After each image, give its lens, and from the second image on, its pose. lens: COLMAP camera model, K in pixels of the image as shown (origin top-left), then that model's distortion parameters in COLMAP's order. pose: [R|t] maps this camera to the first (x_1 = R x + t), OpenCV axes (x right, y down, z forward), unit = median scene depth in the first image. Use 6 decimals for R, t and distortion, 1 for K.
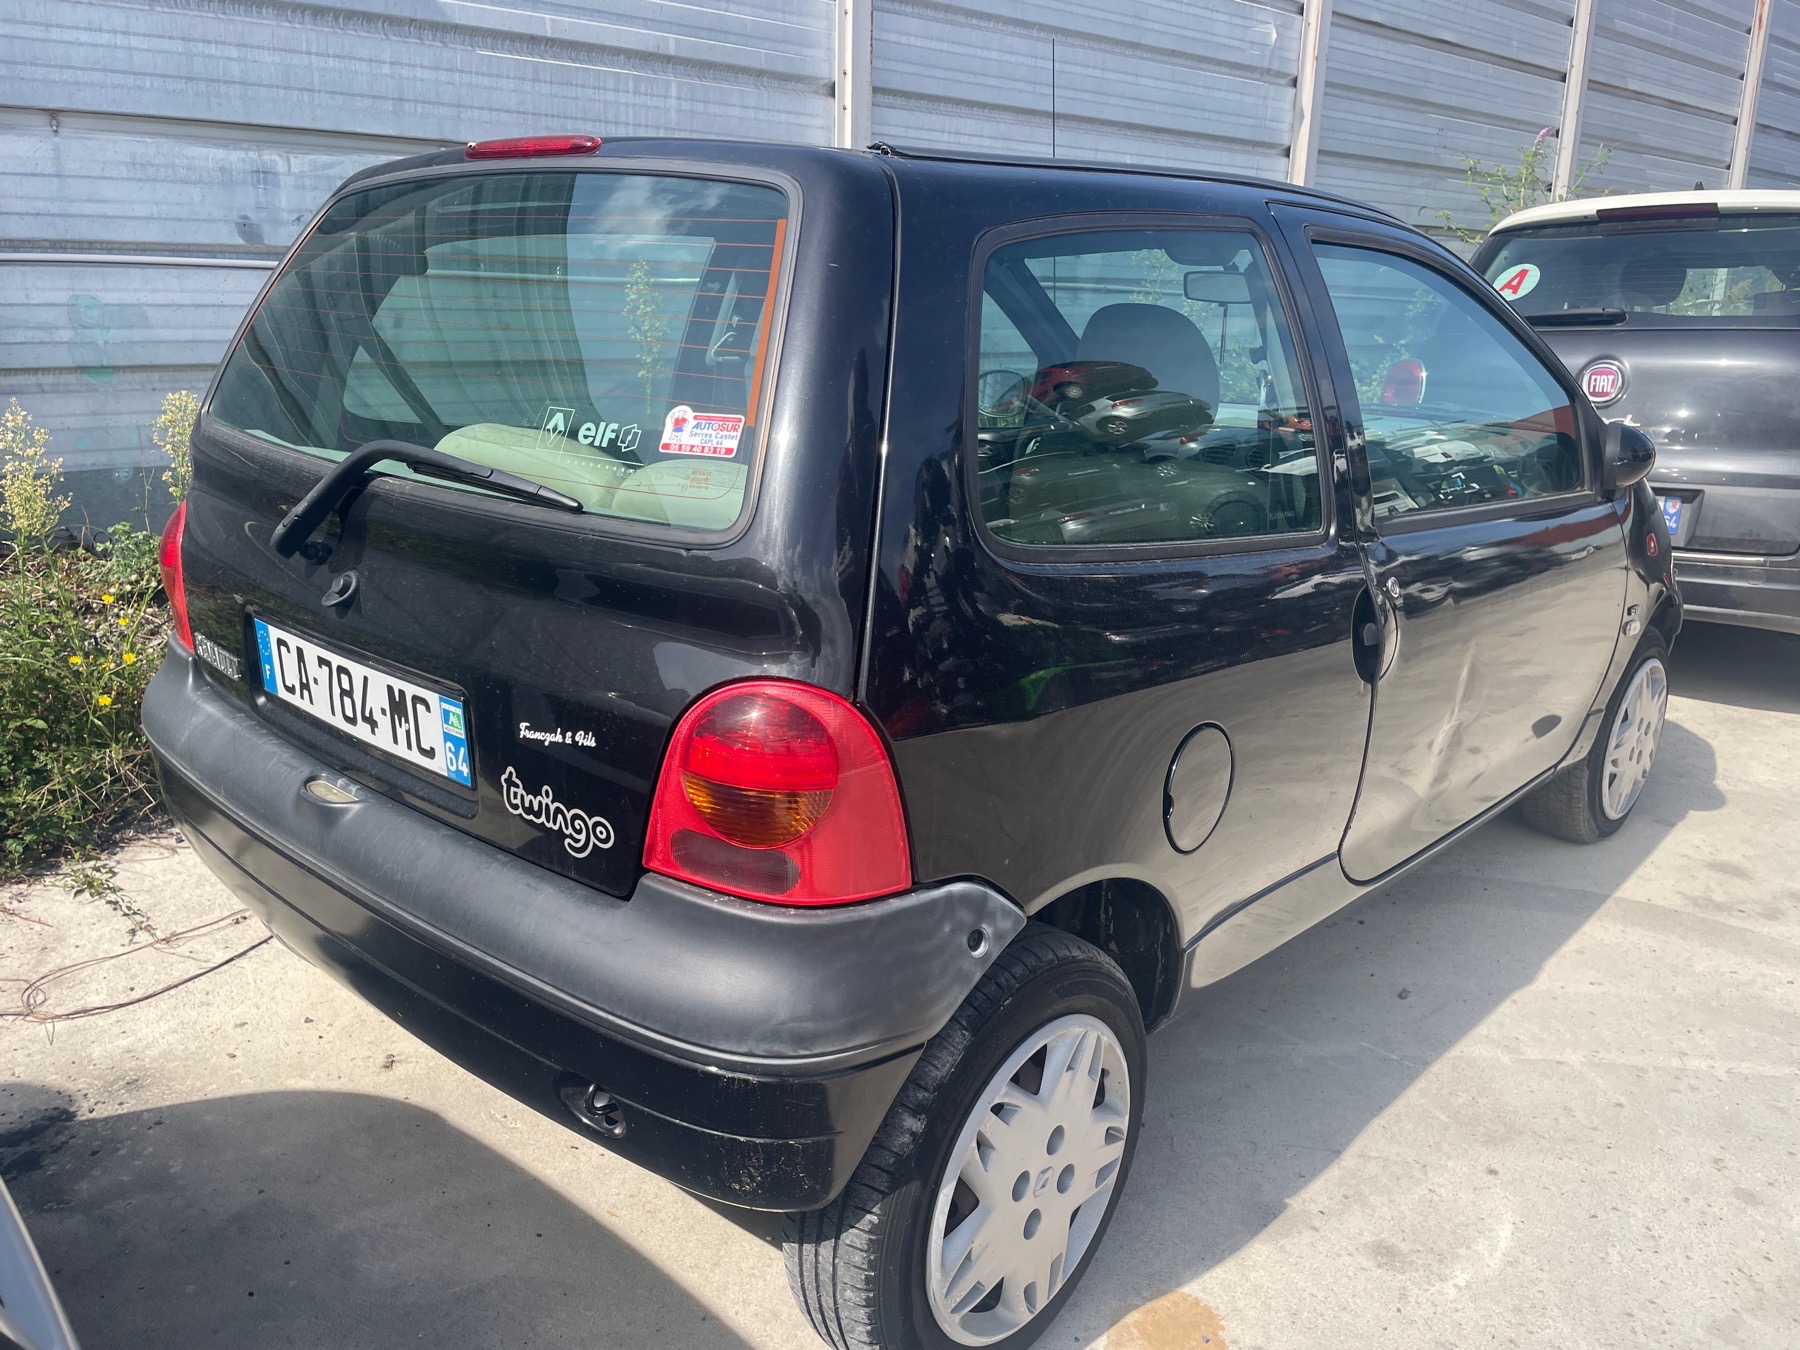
lens RADIAL K [[1350.1, 0, 902.7], [0, 1350.1, 680.9], [0, 0, 1]] dist [0.042708, -0.054760]
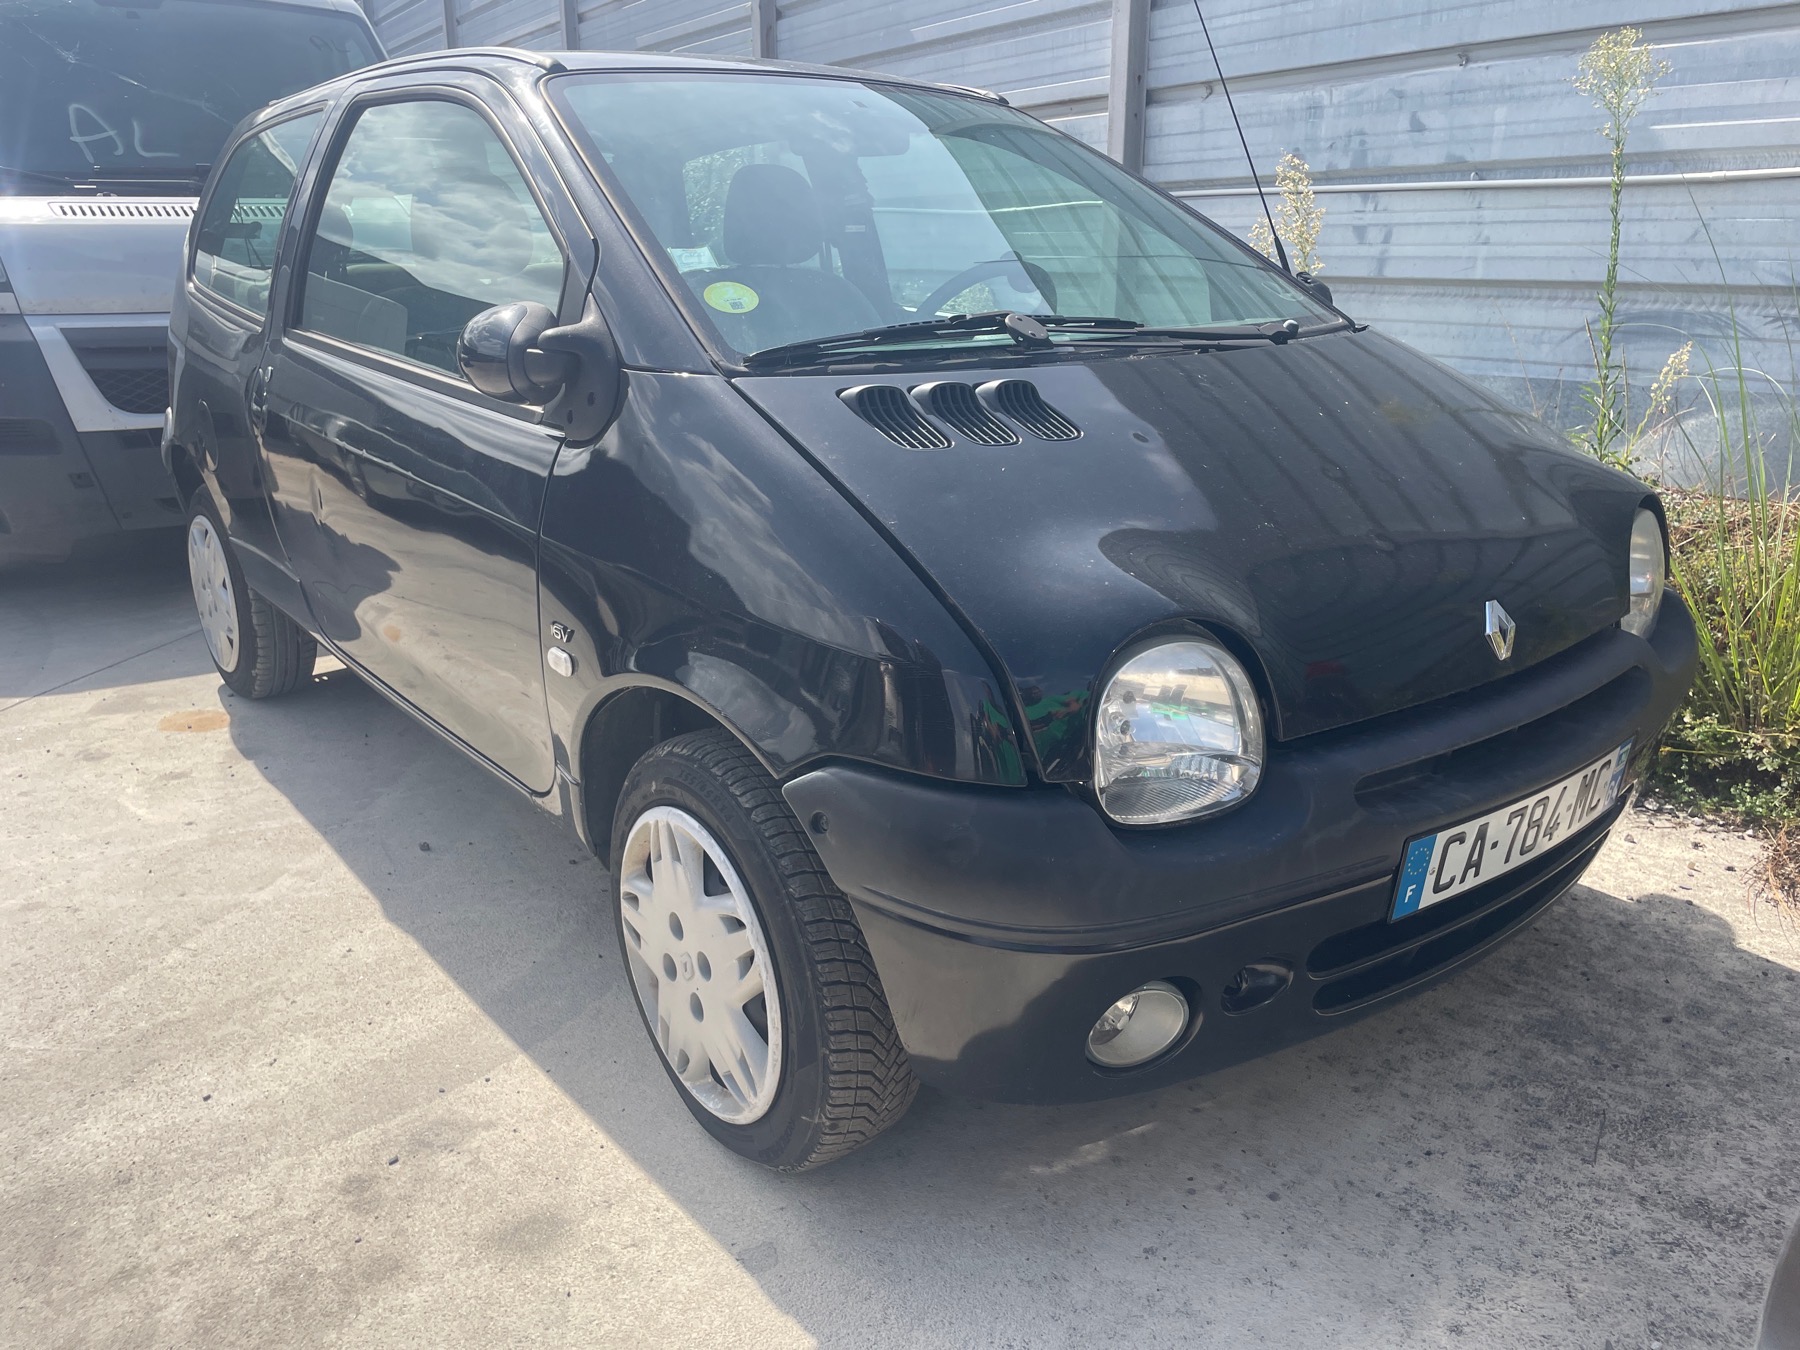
lens RADIAL K [[1350.1, 0, 901.6], [0, 1350.1, 670.0], [0, 0, 1]] dist [0.042708, -0.054760]
pose [[-0.146250, 0.273639, -0.950648, 1.007532], [-0.278007, 0.910884, 0.304963, -0.241059], [0.949380, 0.308887, -0.057143, 1.097466]]
